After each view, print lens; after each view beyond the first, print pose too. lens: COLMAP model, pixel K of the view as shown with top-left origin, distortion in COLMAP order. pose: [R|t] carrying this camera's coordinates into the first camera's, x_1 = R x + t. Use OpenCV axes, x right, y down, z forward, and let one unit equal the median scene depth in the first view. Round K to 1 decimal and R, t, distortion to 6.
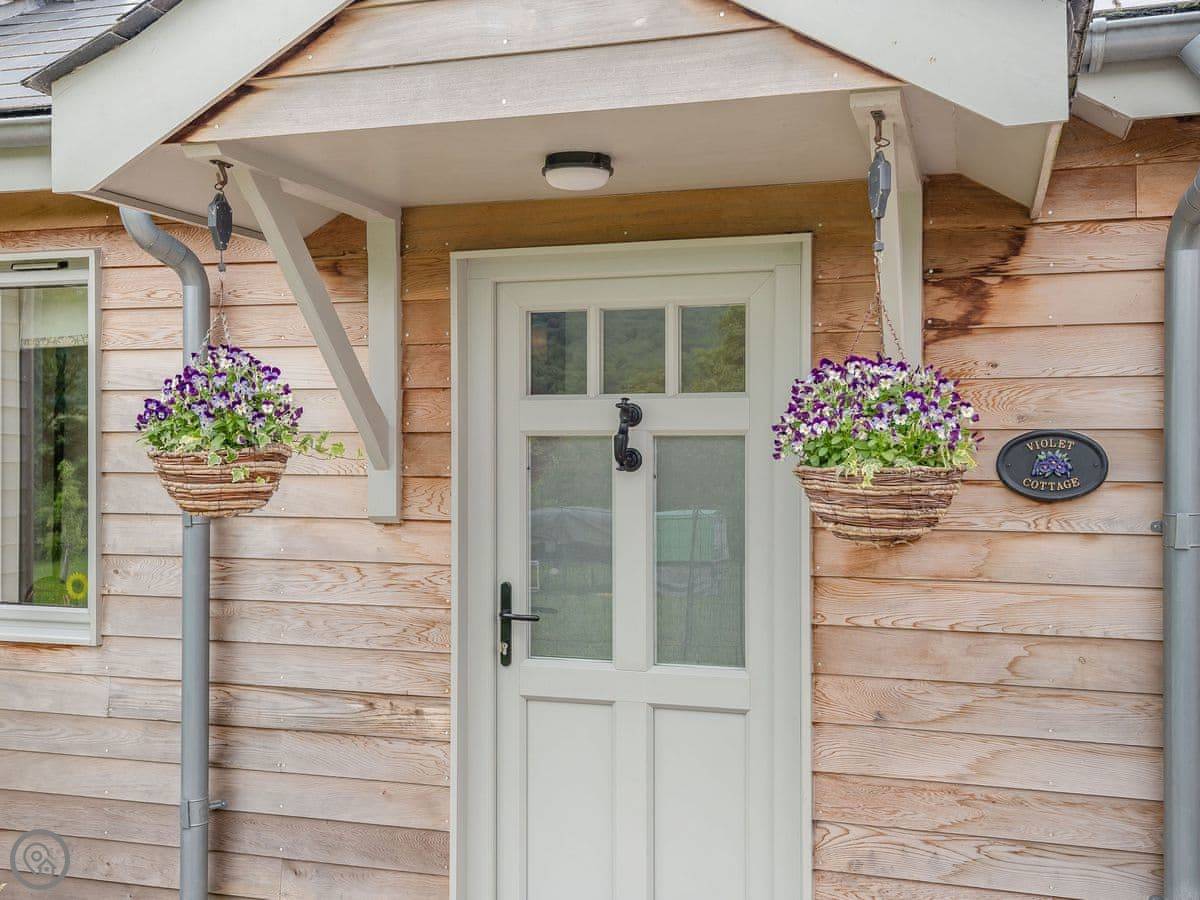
lens RADIAL K [[1291.1, 0, 599.2], [0, 1291.1, 453.5], [0, 0, 1]] dist [0.033660, 0.000000]
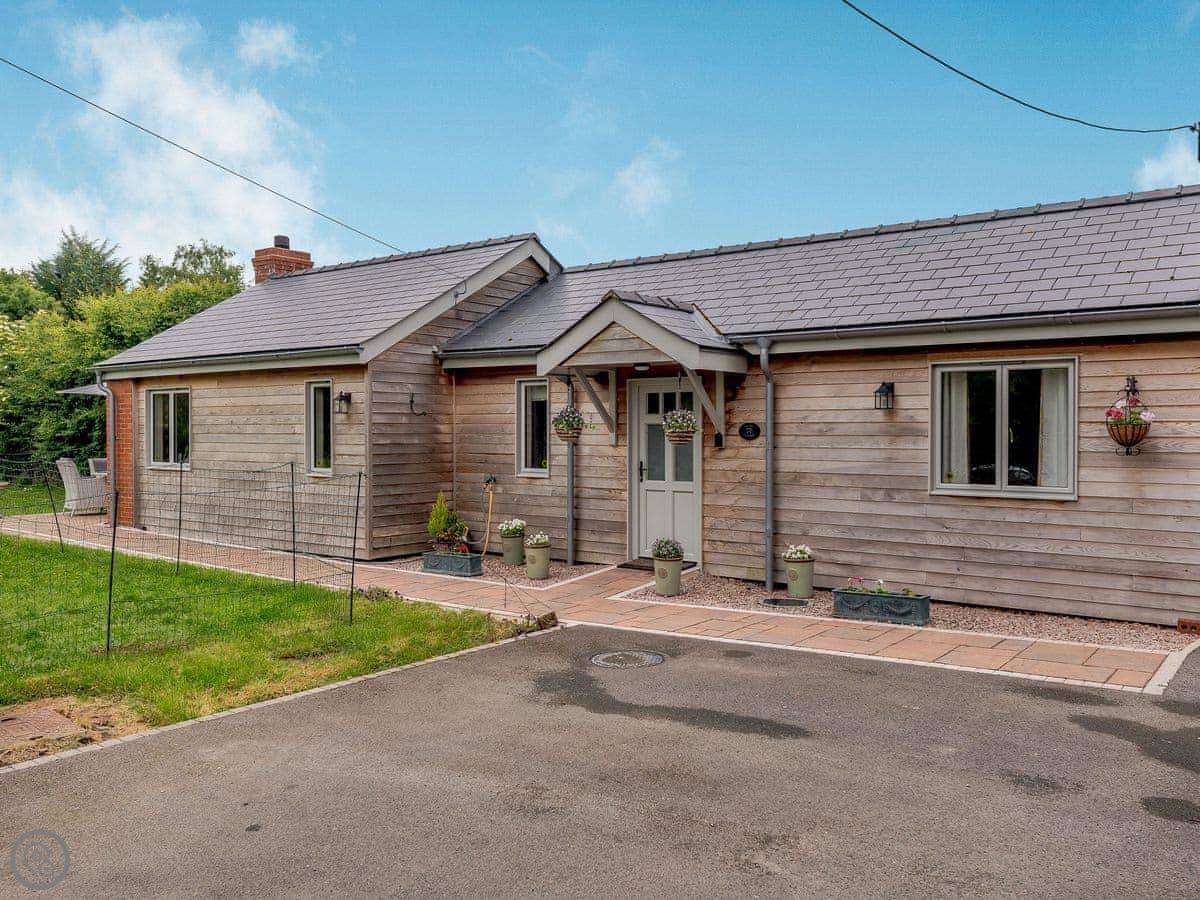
lens RADIAL K [[1064.9, 0, 598.6], [0, 1064.9, 443.9], [0, 0, 1]] dist [0.086864, -0.002046]
pose [[0.935511, 0.003853, -0.353277, 0.975521], [-0.001298, 0.999971, 0.007468, 0.021999], [0.353295, -0.006528, 0.935489, -2.145330]]
